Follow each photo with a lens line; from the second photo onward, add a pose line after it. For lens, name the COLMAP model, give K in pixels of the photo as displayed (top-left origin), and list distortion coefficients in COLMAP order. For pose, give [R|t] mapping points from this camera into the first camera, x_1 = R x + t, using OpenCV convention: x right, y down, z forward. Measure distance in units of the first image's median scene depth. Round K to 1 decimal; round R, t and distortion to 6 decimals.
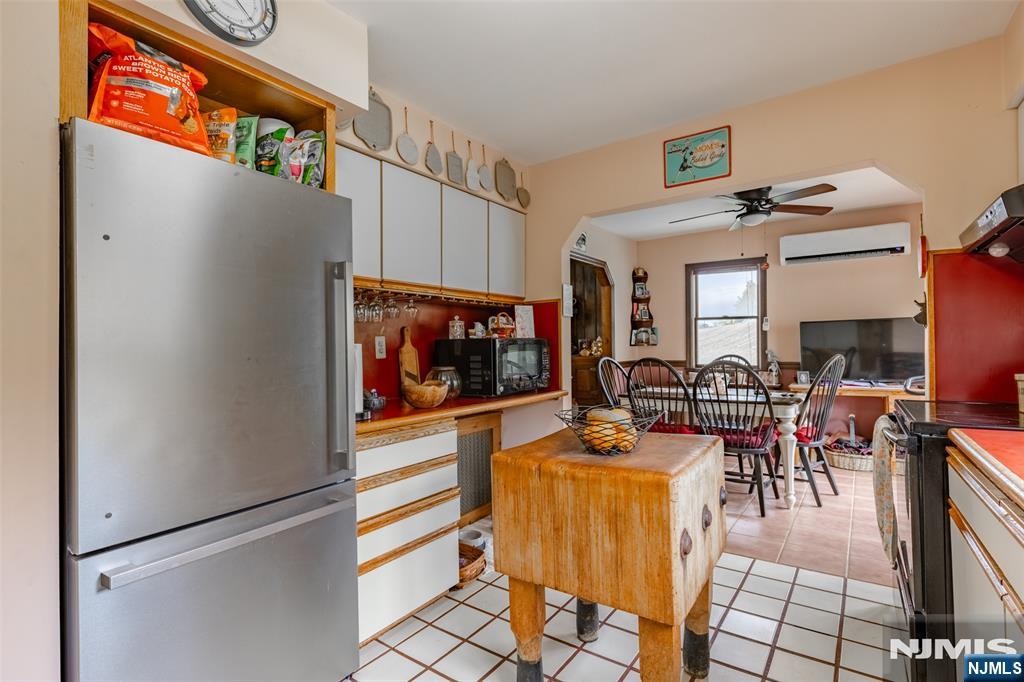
lens RADIAL K [[491.1, 0, 509.6], [0, 491.1, 338.4], [0, 0, 1]] dist [-0.020078, -0.000047]
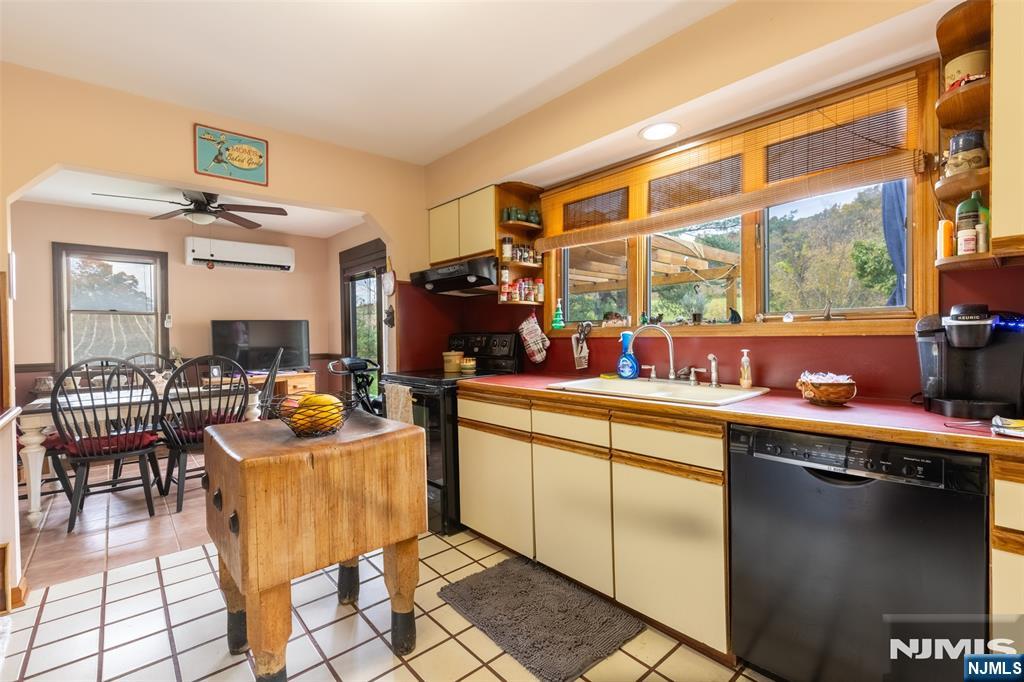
lens RADIAL K [[453.3, 0, 509.9], [0, 453.3, 344.2], [0, 0, 1]] dist [-0.000833, -0.000410]
pose [[0.226556, -0.011786, 0.973927, -0.349798], [-0.001213, 0.999923, 0.012382, 0.010269], [-0.973997, -0.003987, 0.226524, 0.182672]]
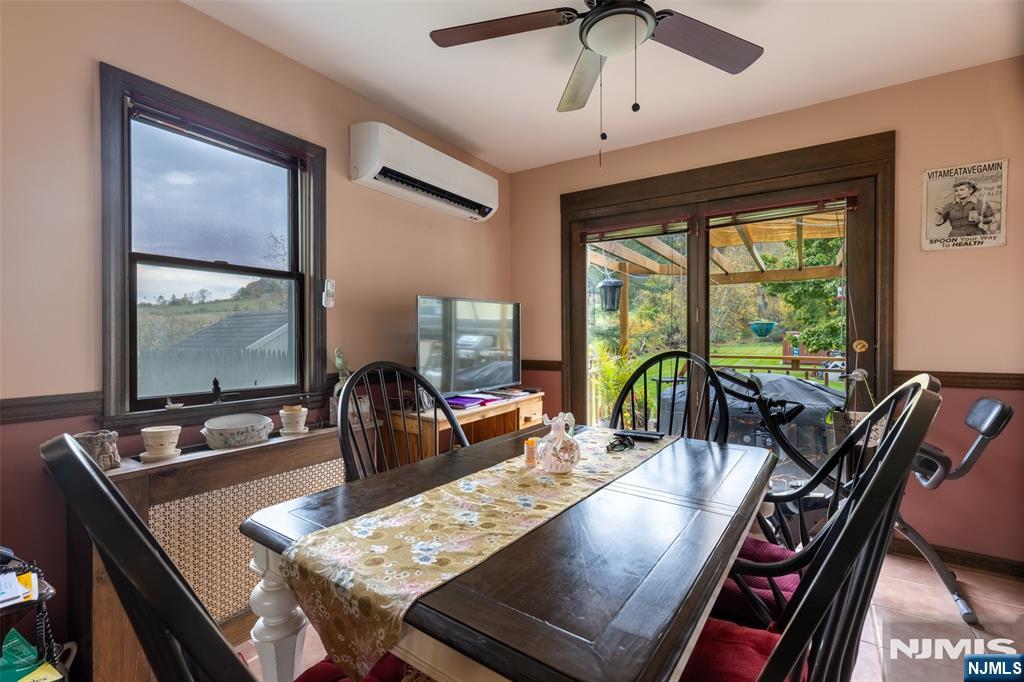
lens RADIAL K [[453.3, 0, 518.2], [0, 453.3, 335.2], [0, 0, 1]] dist [-0.000833, -0.000410]
pose [[-0.022066, 0.005625, 0.999741, 0.136264], [-0.014923, 0.999871, -0.005955, 0.020420], [-0.999645, -0.015050, -0.021979, 1.328417]]
